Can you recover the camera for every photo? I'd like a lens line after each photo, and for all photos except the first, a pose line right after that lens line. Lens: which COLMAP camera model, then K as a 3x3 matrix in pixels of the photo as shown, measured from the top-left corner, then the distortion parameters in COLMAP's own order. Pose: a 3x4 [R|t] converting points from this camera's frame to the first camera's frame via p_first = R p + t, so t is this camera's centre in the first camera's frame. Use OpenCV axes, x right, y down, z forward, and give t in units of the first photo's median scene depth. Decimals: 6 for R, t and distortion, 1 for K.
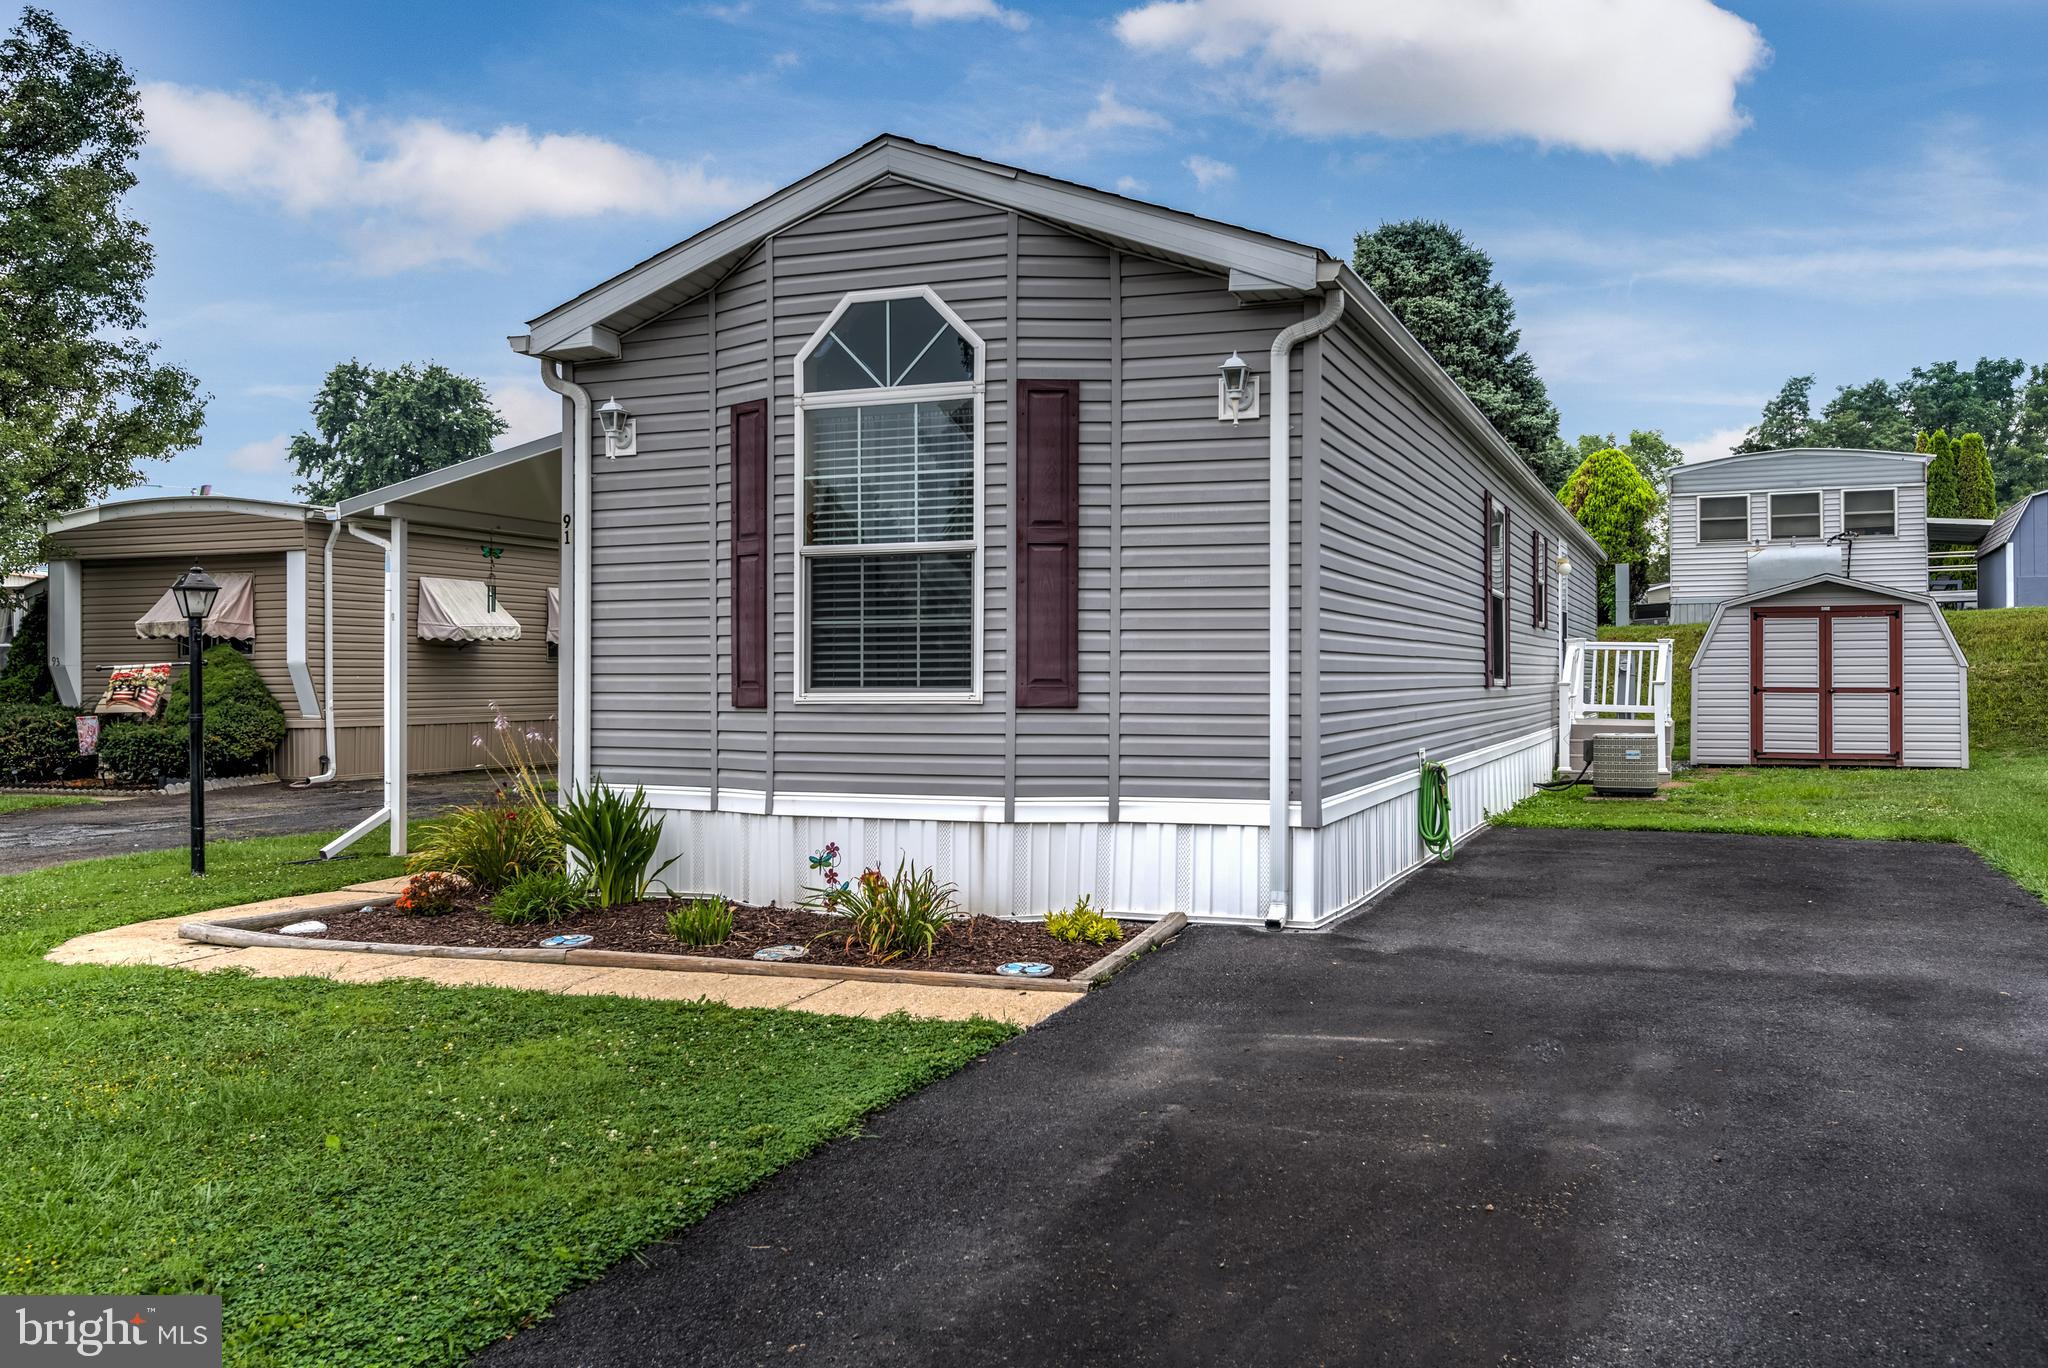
lens RADIAL K [[1793.5, 0, 1024.0], [0, 1793.5, 684.0], [0, 0, 1]] dist [0.001081, -0.004474]
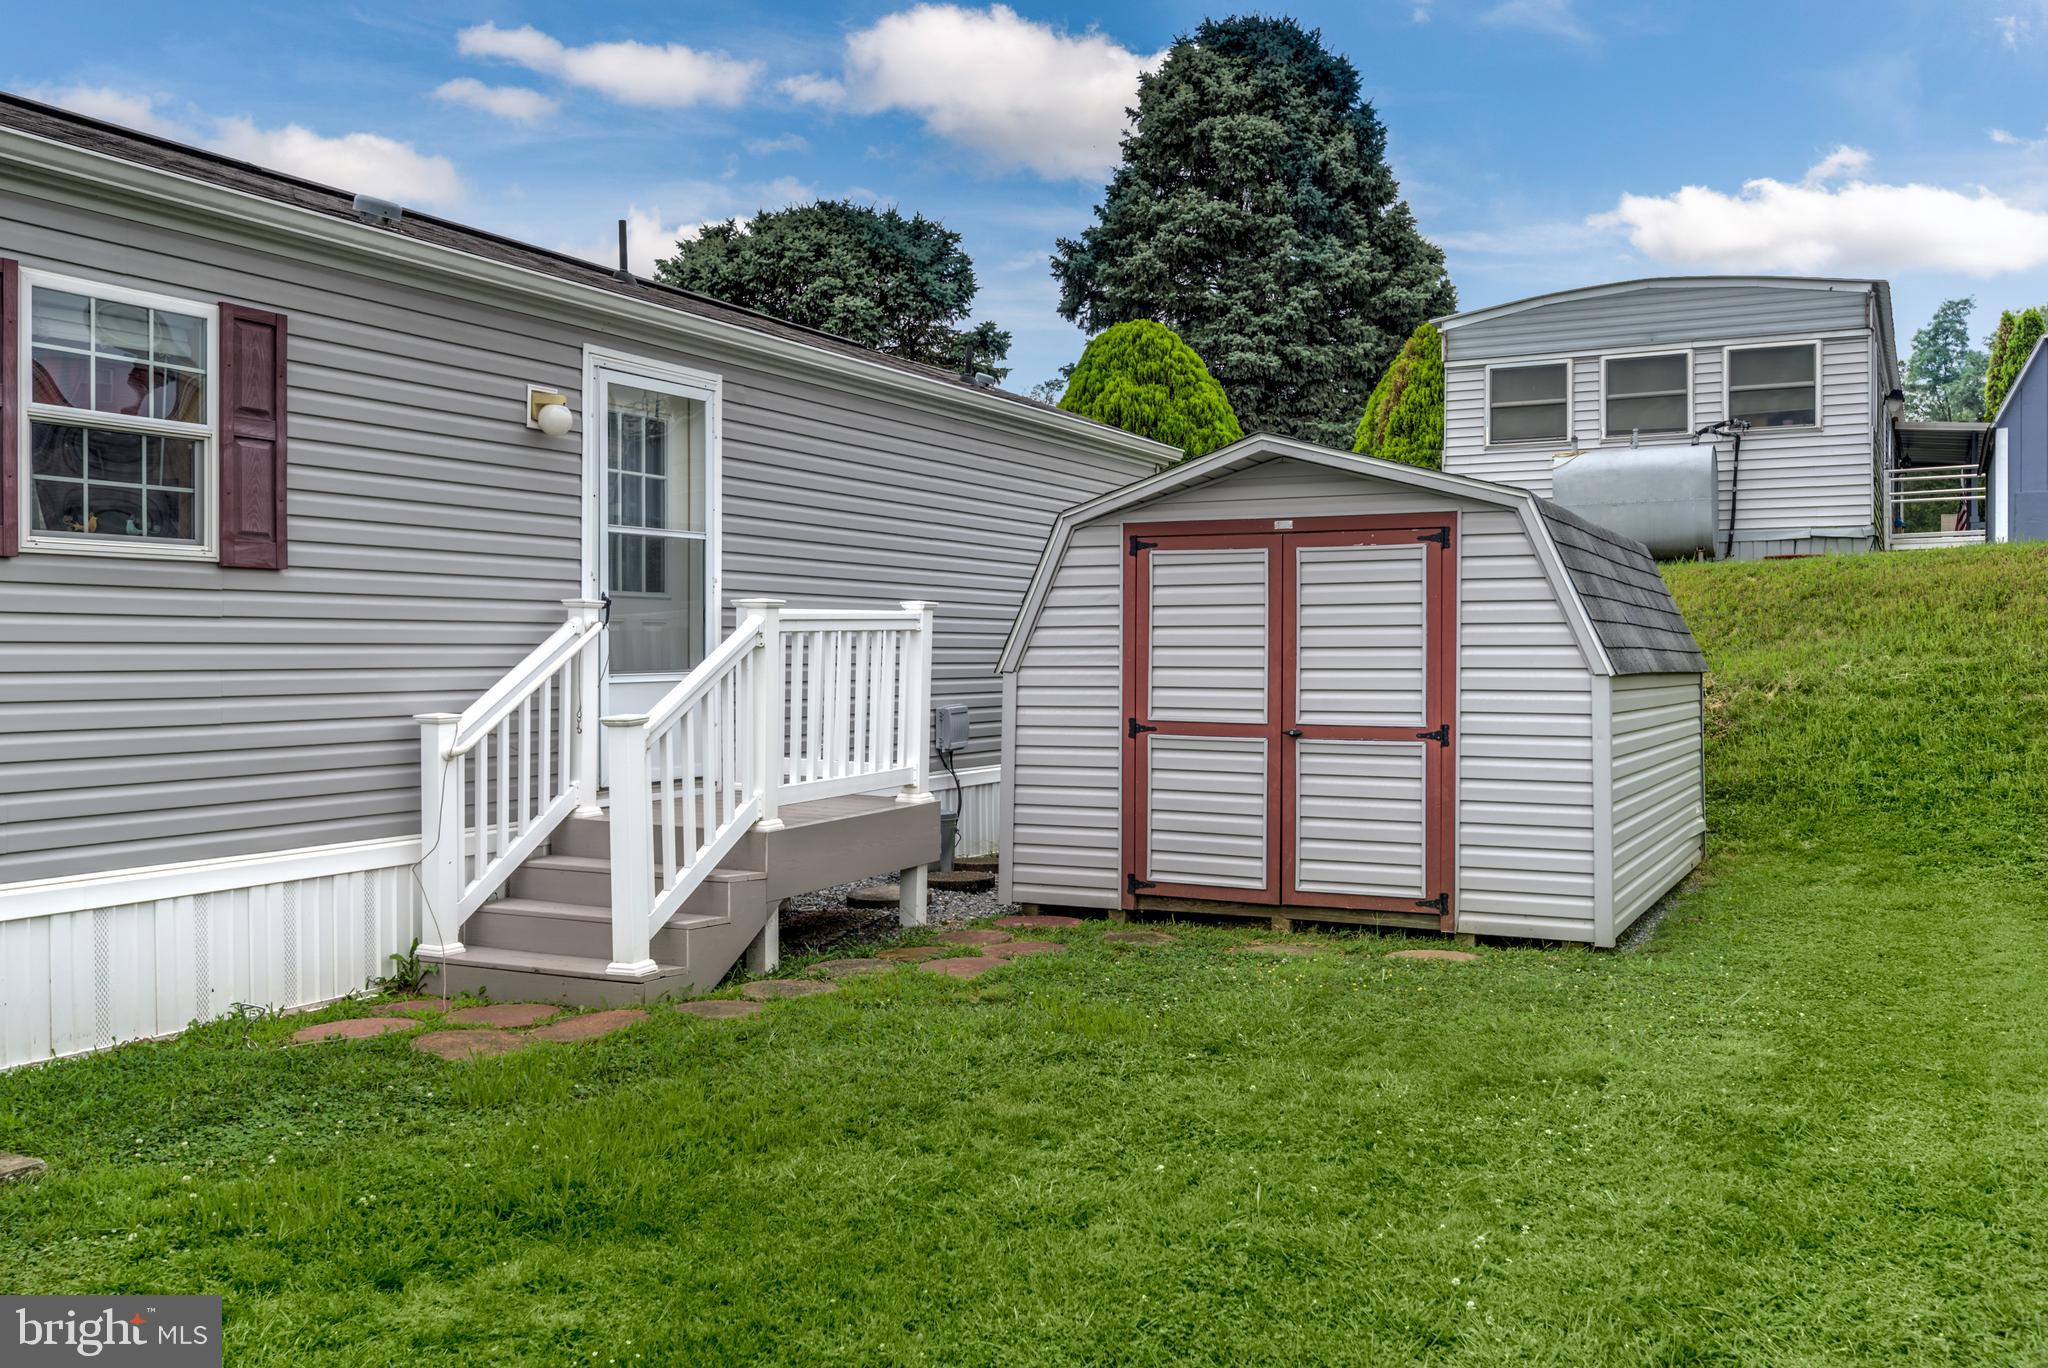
lens RADIAL K [[1855.9, 0, 1024.0], [0, 1855.9, 684.0], [0, 0, 1]] dist [0.004495, -0.009524]
pose [[0.996276, 0.005033, -0.086078, 0.418994], [-0.004067, 0.999927, 0.011393, -0.011158], [0.086130, -0.011001, 0.996223, 0.578576]]
